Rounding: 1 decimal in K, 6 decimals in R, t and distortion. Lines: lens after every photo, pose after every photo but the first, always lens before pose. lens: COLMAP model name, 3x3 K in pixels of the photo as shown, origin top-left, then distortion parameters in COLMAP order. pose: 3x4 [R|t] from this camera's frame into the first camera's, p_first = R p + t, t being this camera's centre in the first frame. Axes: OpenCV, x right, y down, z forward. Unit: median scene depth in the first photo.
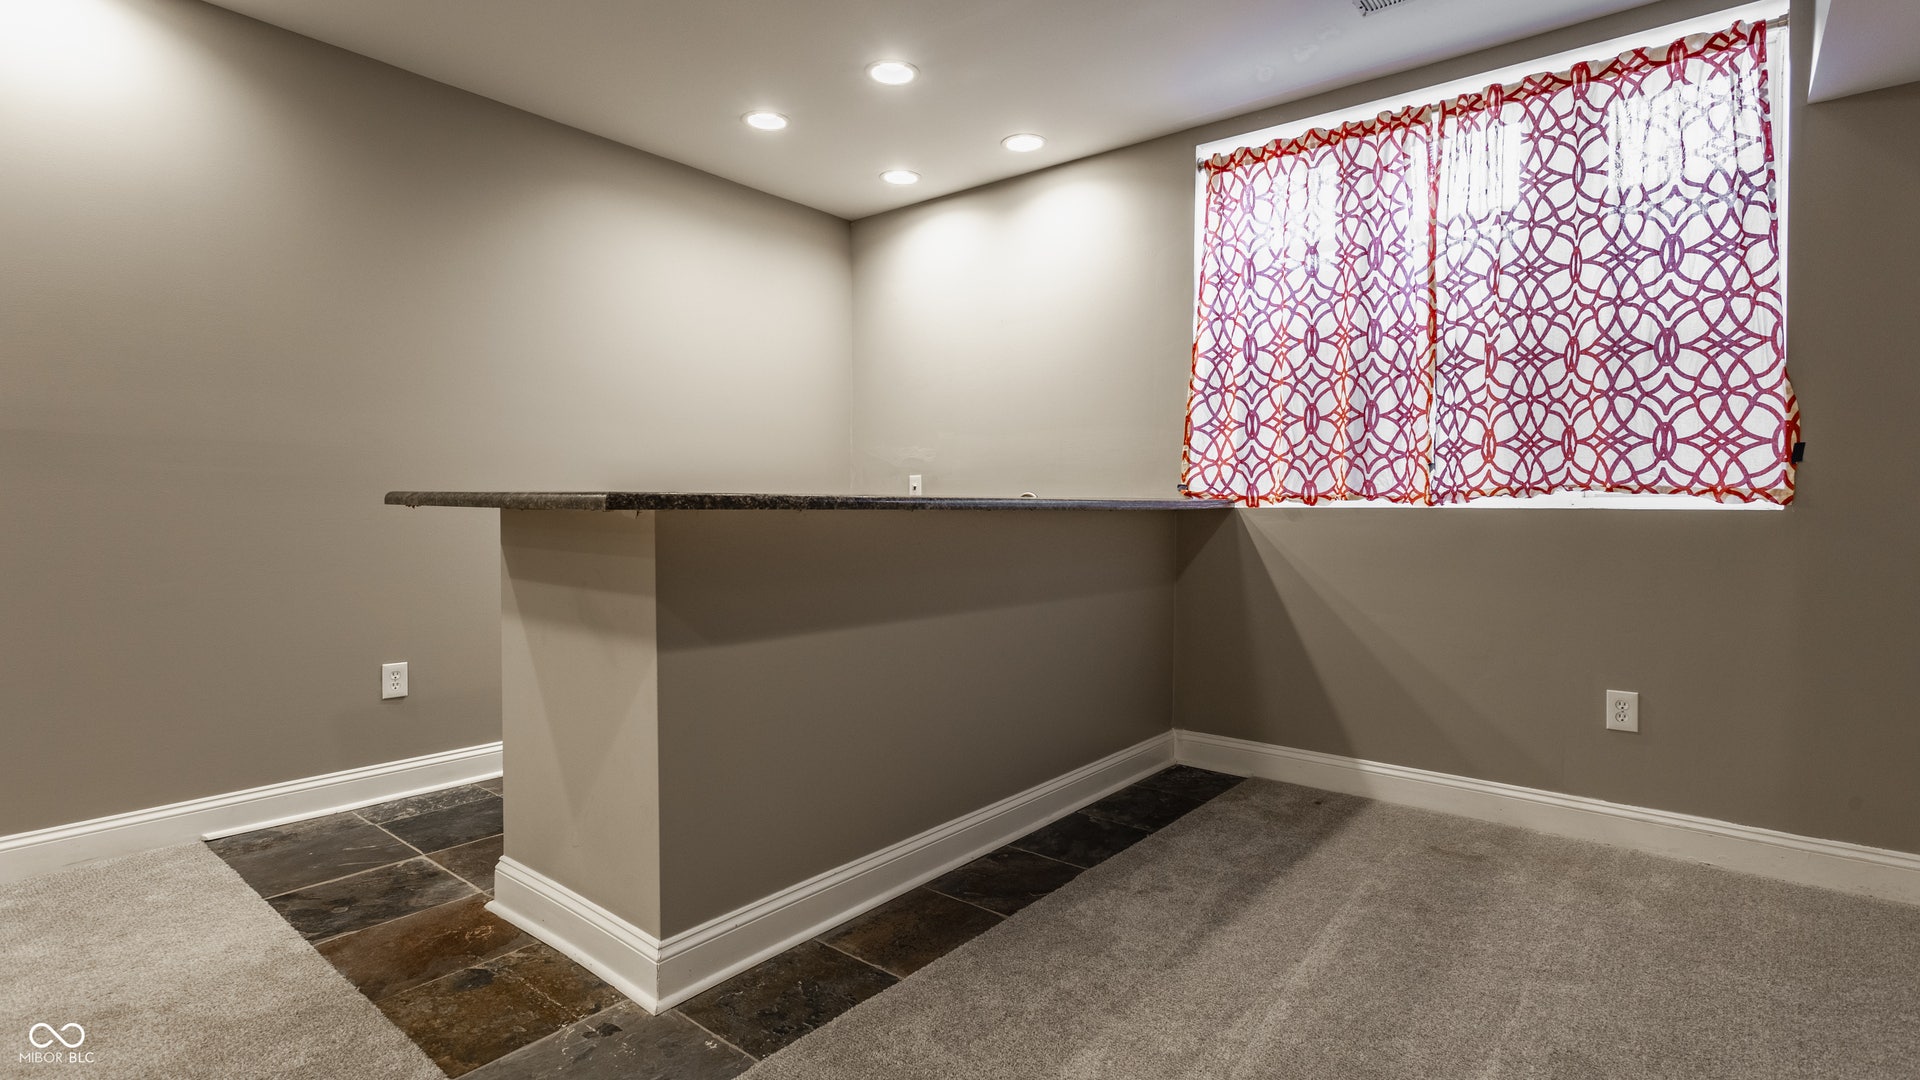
lens RADIAL K [[905.0, 0, 957.7], [0, 905.0, 520.4], [0, 0, 1]] dist [0.000217, 0.000219]
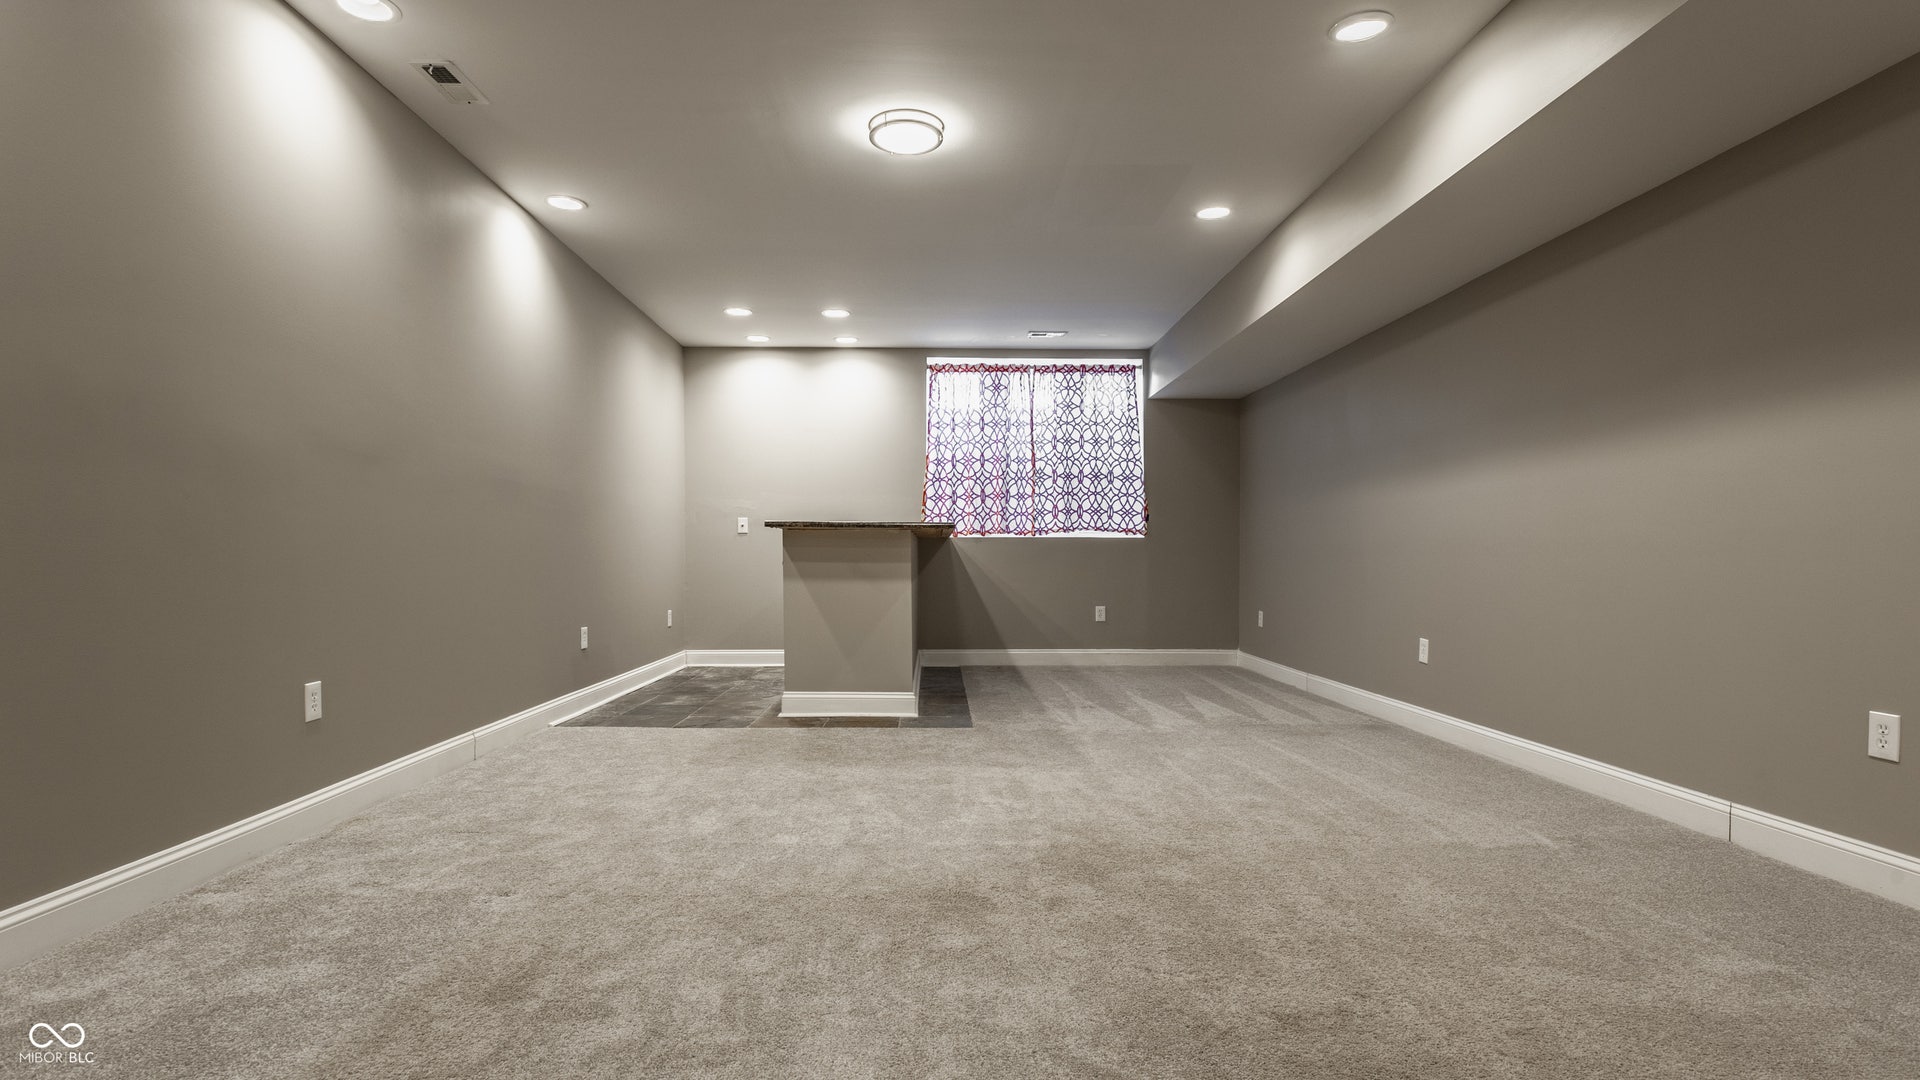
lens RADIAL K [[905.0, 0, 962.0], [0, 905.0, 549.2], [0, 0, 1]] dist [0.000217, 0.000219]
pose [[0.749601, 0.000756, 0.661889, -1.213807], [0.014070, 0.999755, -0.017077, 0.056579], [-0.661740, 0.022114, 0.749407, -0.657185]]
